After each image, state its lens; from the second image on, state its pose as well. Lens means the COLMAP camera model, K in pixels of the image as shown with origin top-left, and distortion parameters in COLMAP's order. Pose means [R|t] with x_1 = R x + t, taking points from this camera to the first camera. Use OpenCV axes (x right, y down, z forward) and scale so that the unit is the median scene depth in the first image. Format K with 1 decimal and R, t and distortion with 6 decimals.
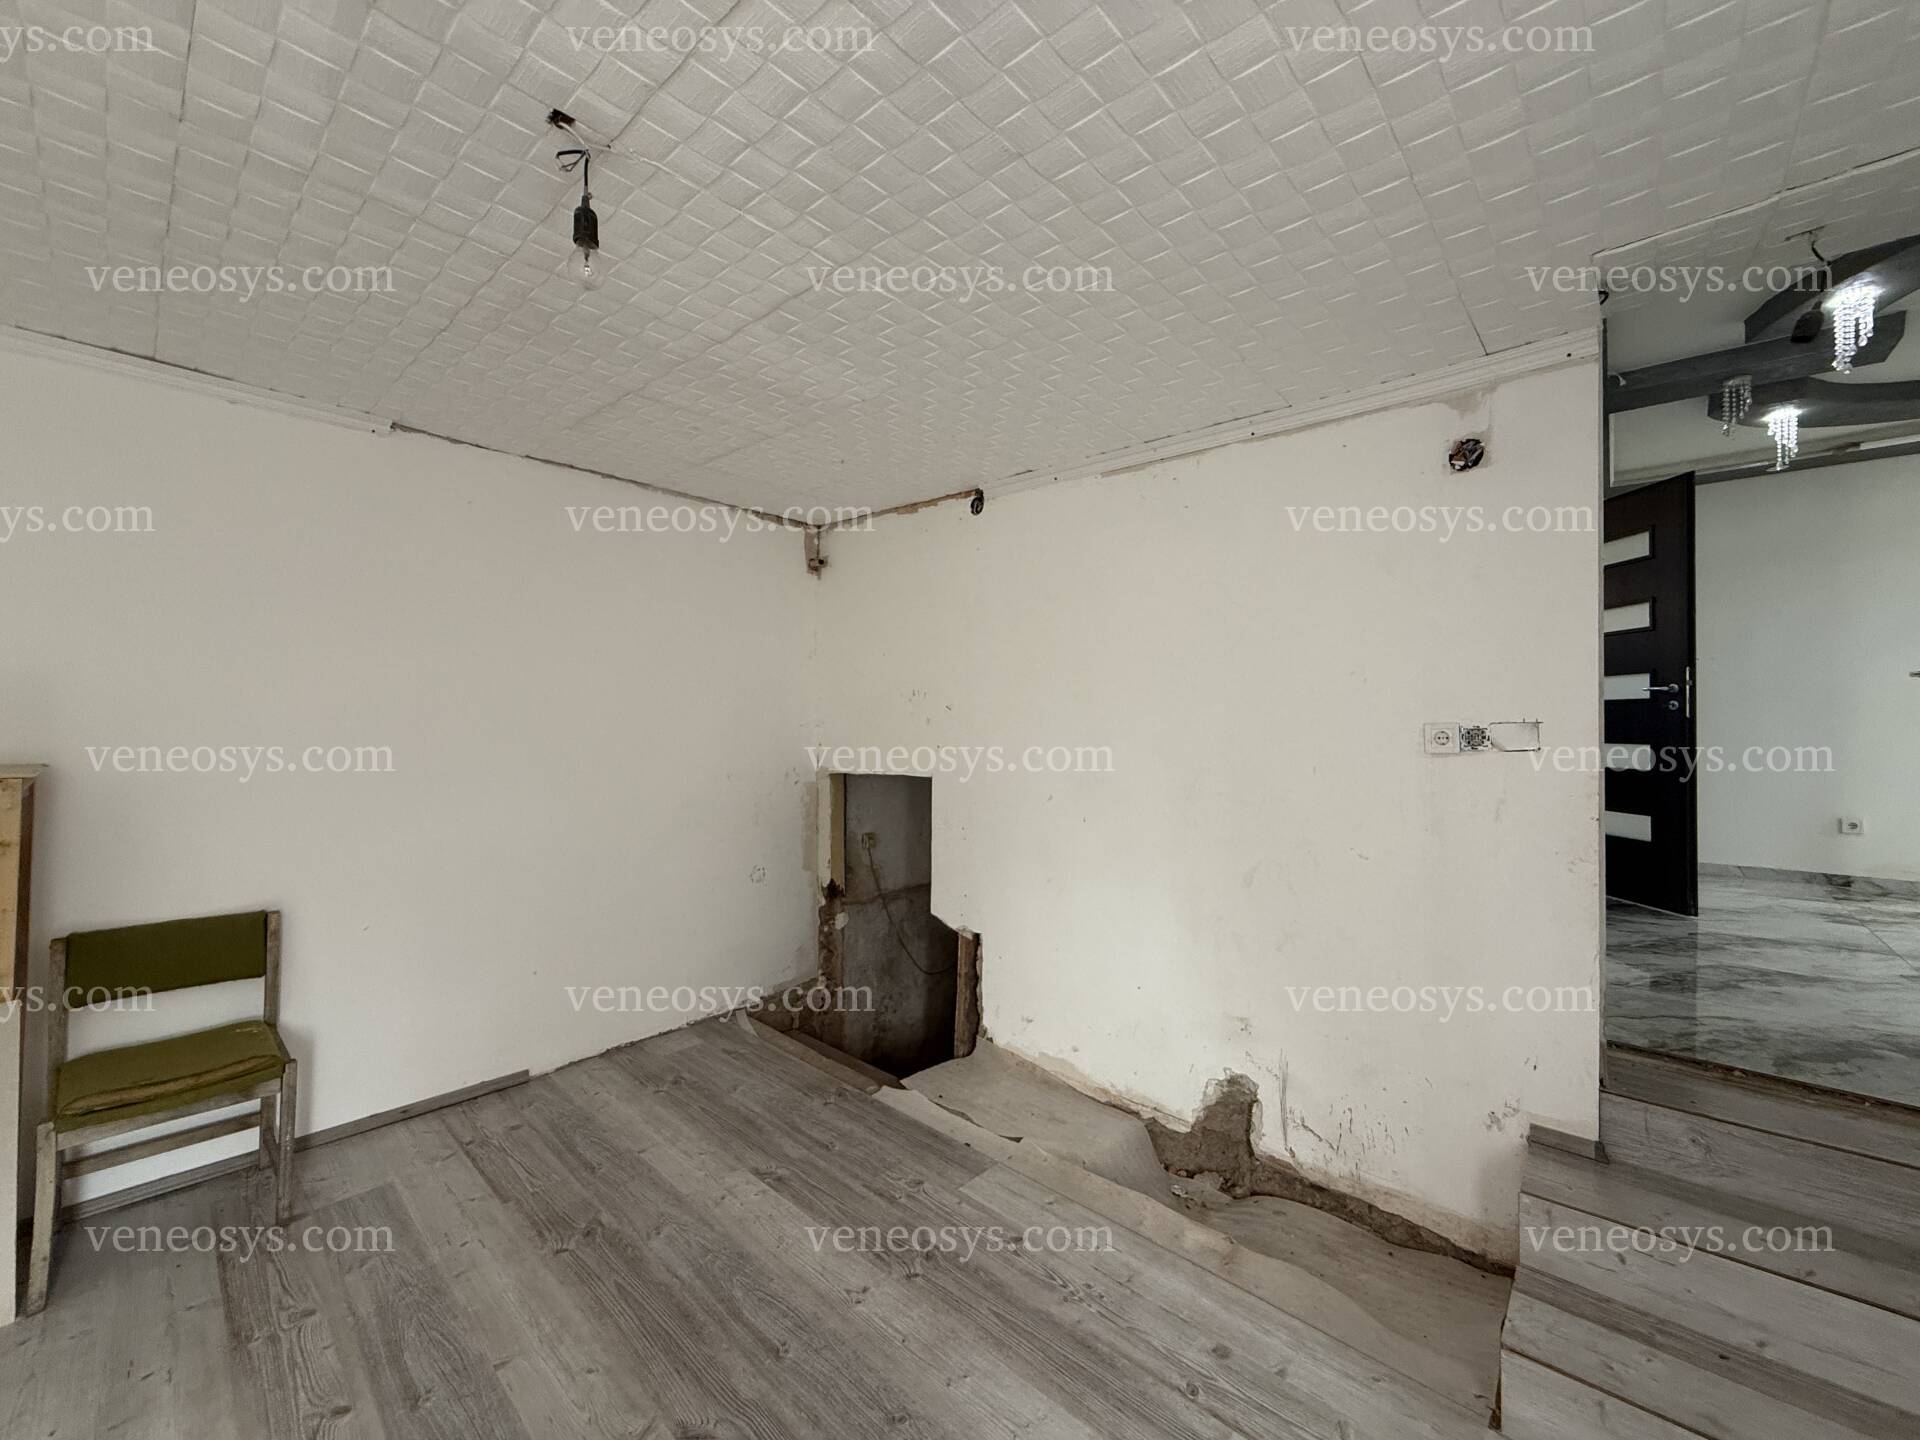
lens RADIAL K [[765.6, 0, 961.4], [0, 765.6, 713.6], [0, 0, 1]] dist [0.000693, 0.000048]
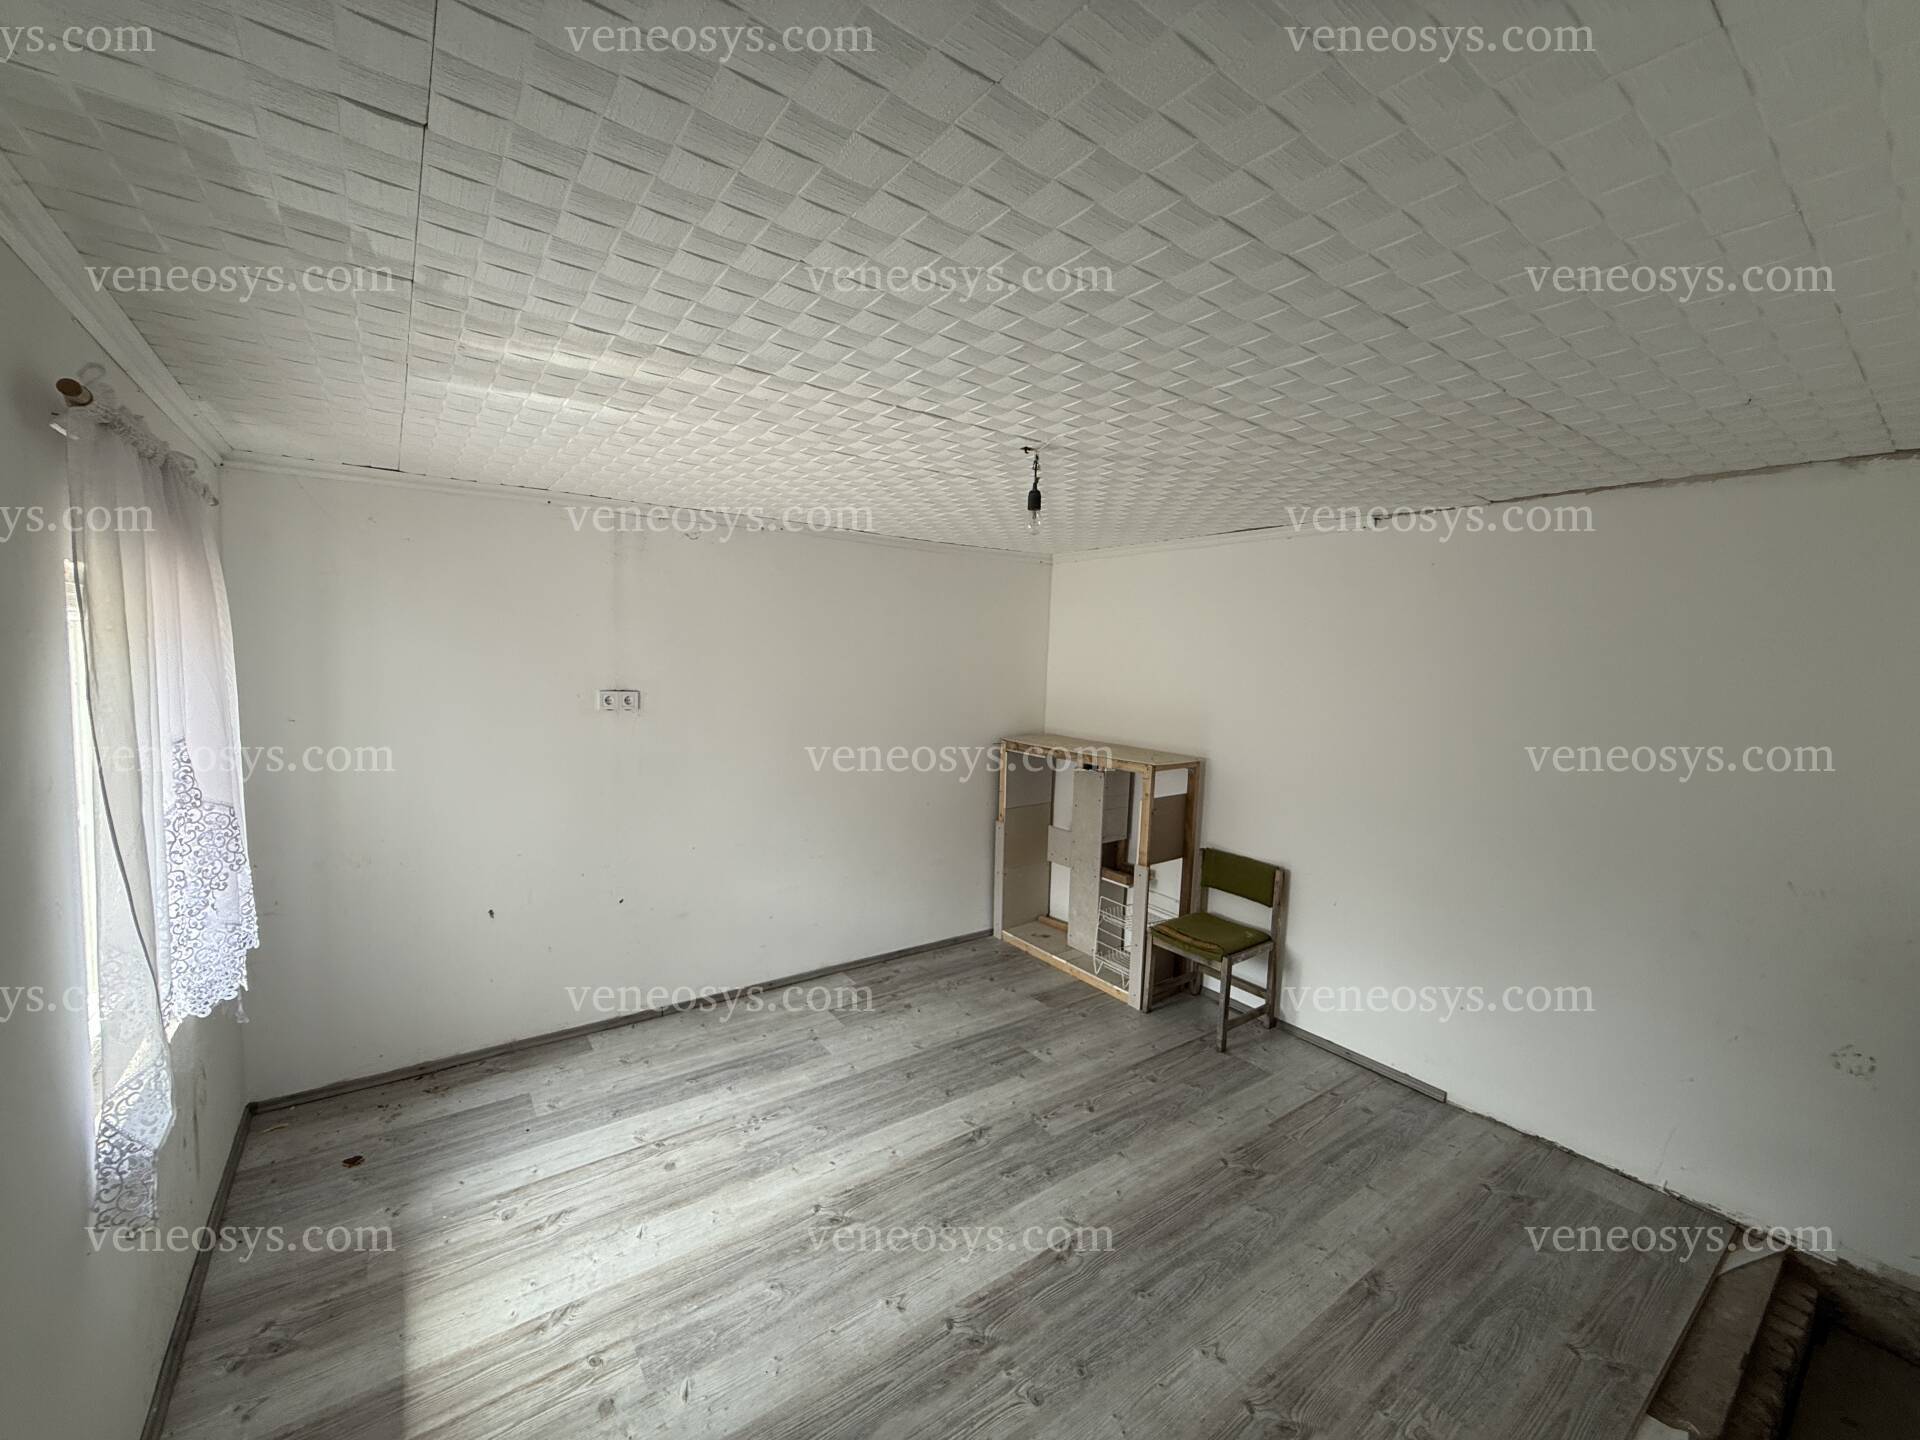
lens RADIAL K [[765.6, 0, 959.2], [0, 765.6, 720.9], [0, 0, 1]] dist [0.000693, 0.000048]
pose [[-0.178774, 0.077115, -0.980863, 0.685157], [-0.031838, 0.995948, 0.084104, -0.144129], [0.983375, 0.046264, -0.175595, 0.608771]]
